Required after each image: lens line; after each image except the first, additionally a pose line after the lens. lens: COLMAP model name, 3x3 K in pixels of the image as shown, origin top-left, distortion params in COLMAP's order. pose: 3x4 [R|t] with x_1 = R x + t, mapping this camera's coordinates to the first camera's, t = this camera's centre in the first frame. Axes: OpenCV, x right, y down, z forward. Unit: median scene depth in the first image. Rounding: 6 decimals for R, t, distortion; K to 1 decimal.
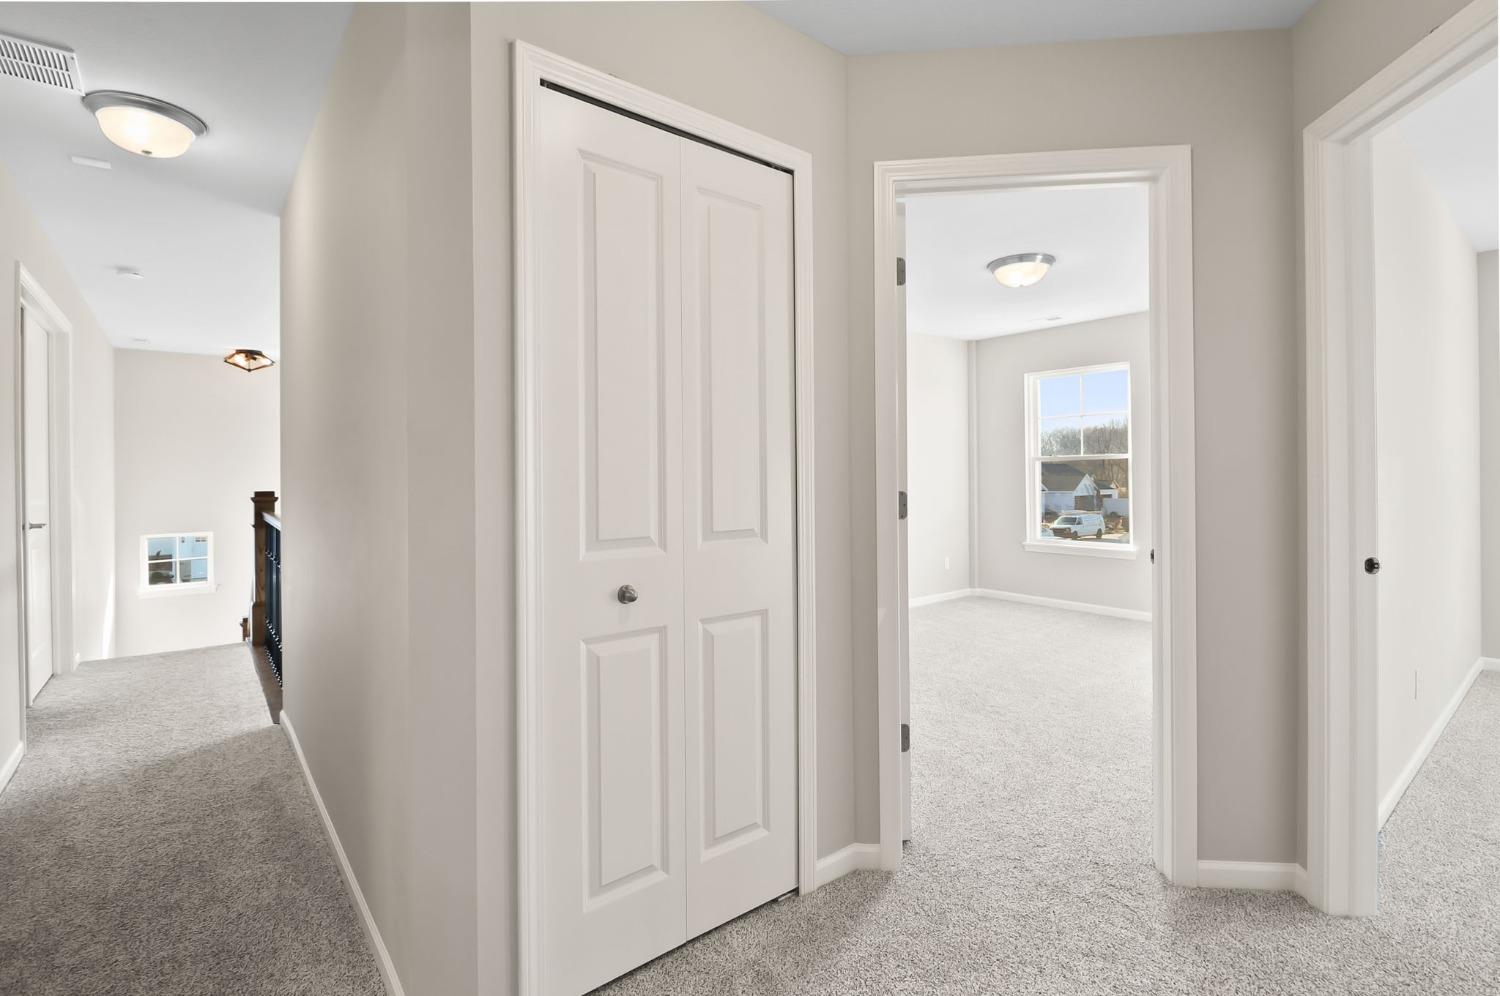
lens RADIAL K [[721.9, 0, 743.4], [0, 721.9, 494.8], [0, 0, 1]] dist [-0.013125, -0.000185]
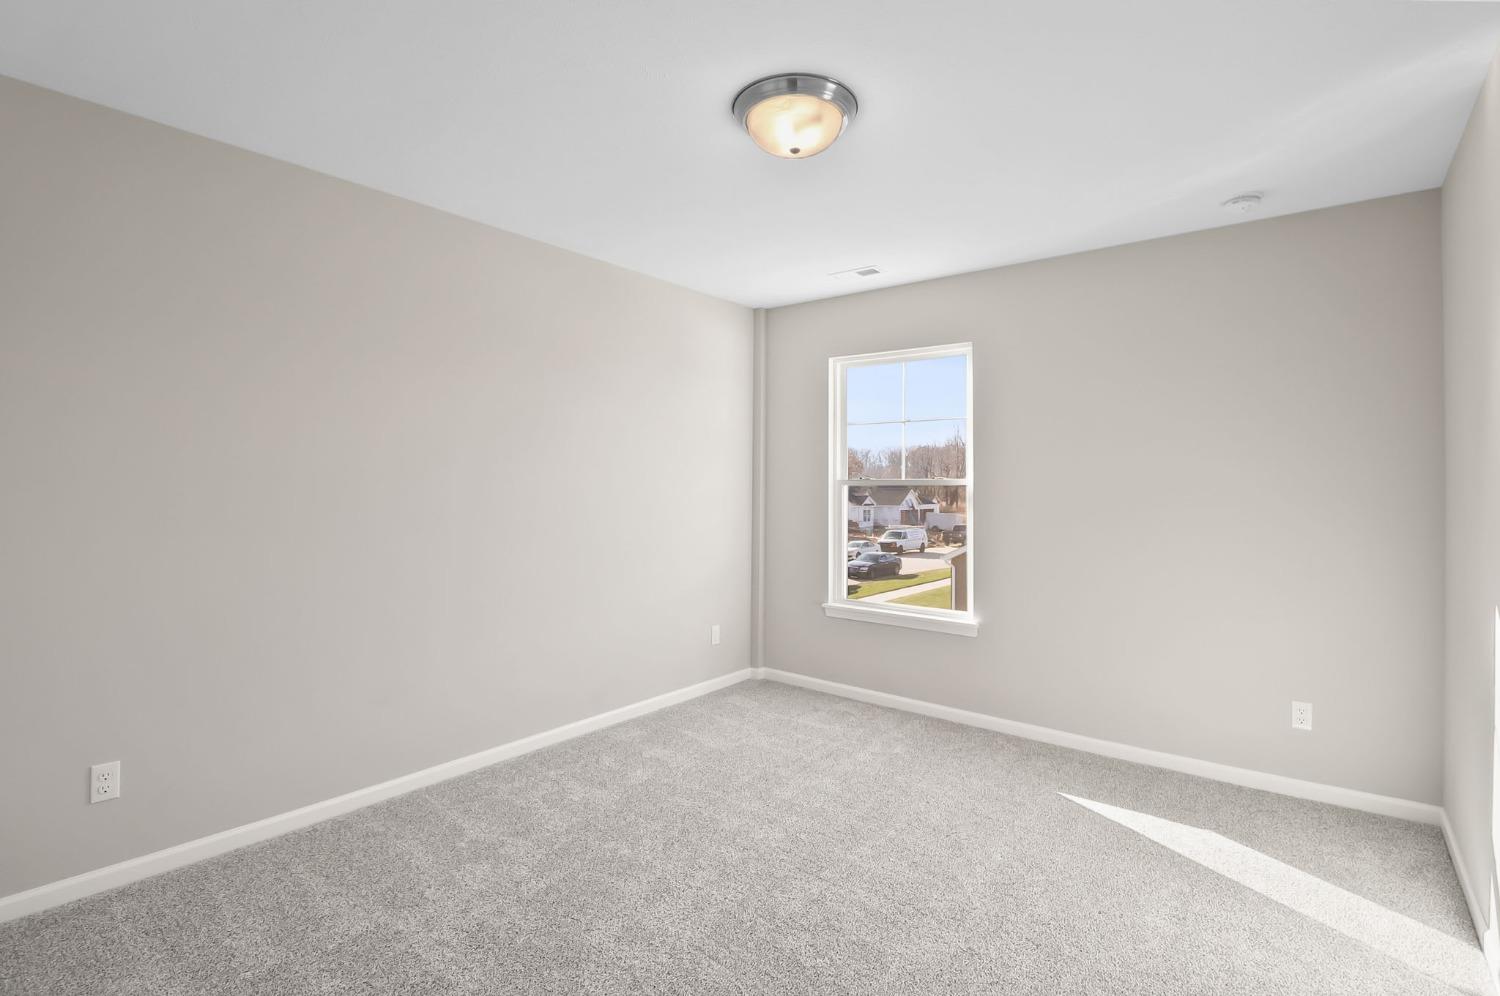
lens RADIAL K [[721.9, 0, 753.7], [0, 721.9, 494.6], [0, 0, 1]] dist [-0.013125, -0.000185]
pose [[0.973658, 0.018429, 0.227269, 0.158472], [-0.015524, 0.999773, -0.014562, -0.024743], [-0.227486, 0.010651, 0.973723, 0.330495]]
